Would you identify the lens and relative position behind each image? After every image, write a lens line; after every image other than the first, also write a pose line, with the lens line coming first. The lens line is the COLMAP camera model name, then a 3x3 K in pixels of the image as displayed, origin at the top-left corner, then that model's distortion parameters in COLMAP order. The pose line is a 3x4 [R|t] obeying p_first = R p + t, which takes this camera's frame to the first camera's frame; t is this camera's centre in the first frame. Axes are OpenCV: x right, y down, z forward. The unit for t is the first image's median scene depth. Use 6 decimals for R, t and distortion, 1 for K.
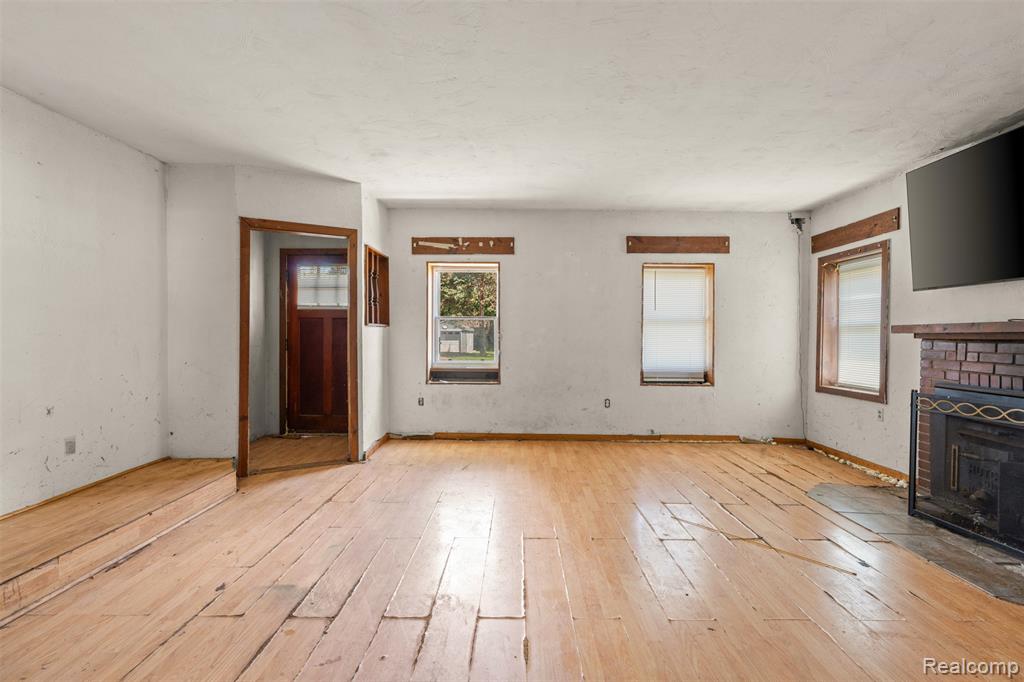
lens RADIAL K [[461.6, 0, 520.5], [0, 461.6, 338.3], [0, 0, 1]] dist [-0.011399, 0.001647]
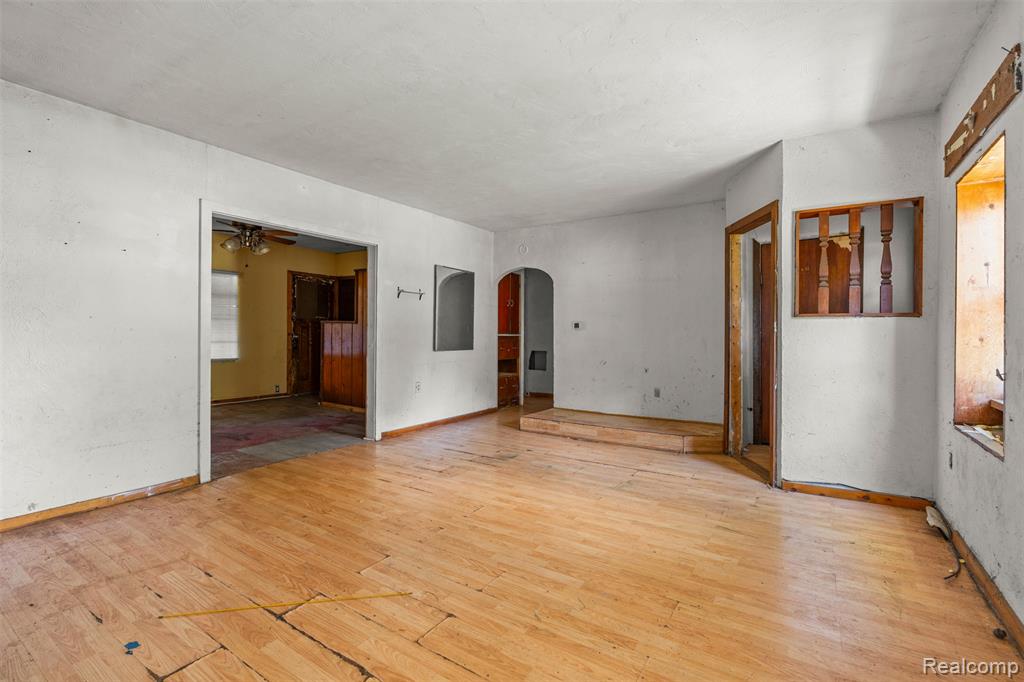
lens RADIAL K [[461.6, 0, 514.6], [0, 461.6, 334.8], [0, 0, 1]] dist [-0.011399, 0.001647]
pose [[-0.549547, -0.000075, -0.835463, 0.480540], [-0.013883, 0.999863, 0.009042, 0.000709], [0.835348, 0.016568, -0.549472, 0.885611]]
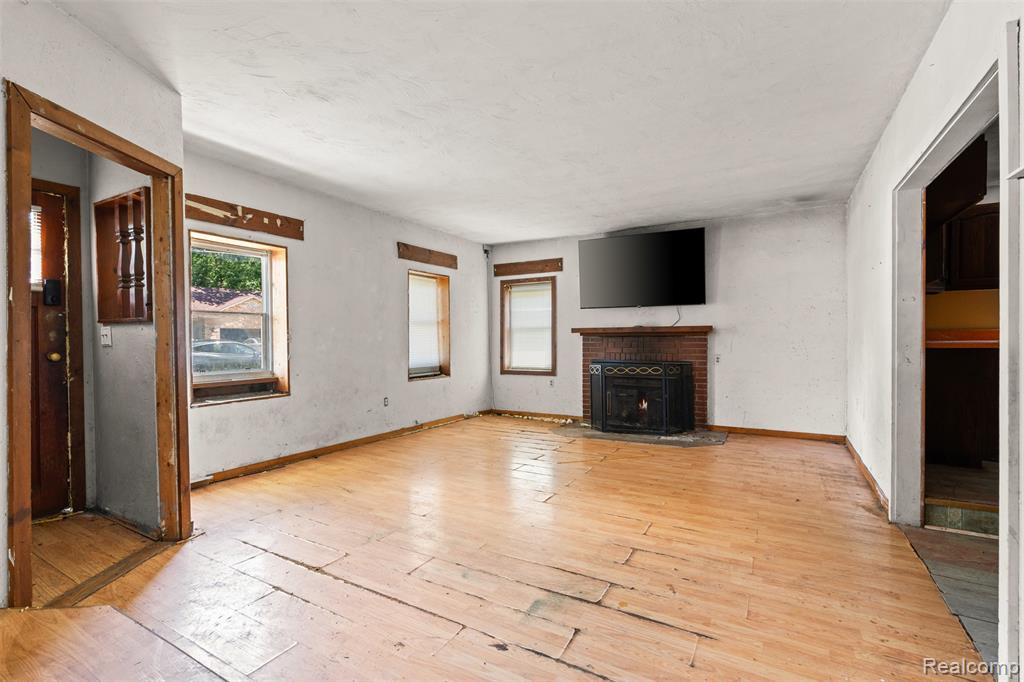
lens RADIAL K [[461.6, 0, 521.1], [0, 461.6, 341.9], [0, 0, 1]] dist [-0.011399, 0.001647]
pose [[0.487083, -0.017712, 0.873176, -0.566719], [0.012873, 0.999831, 0.013101, -0.001845], [-0.873261, 0.004859, 0.487229, 0.242420]]
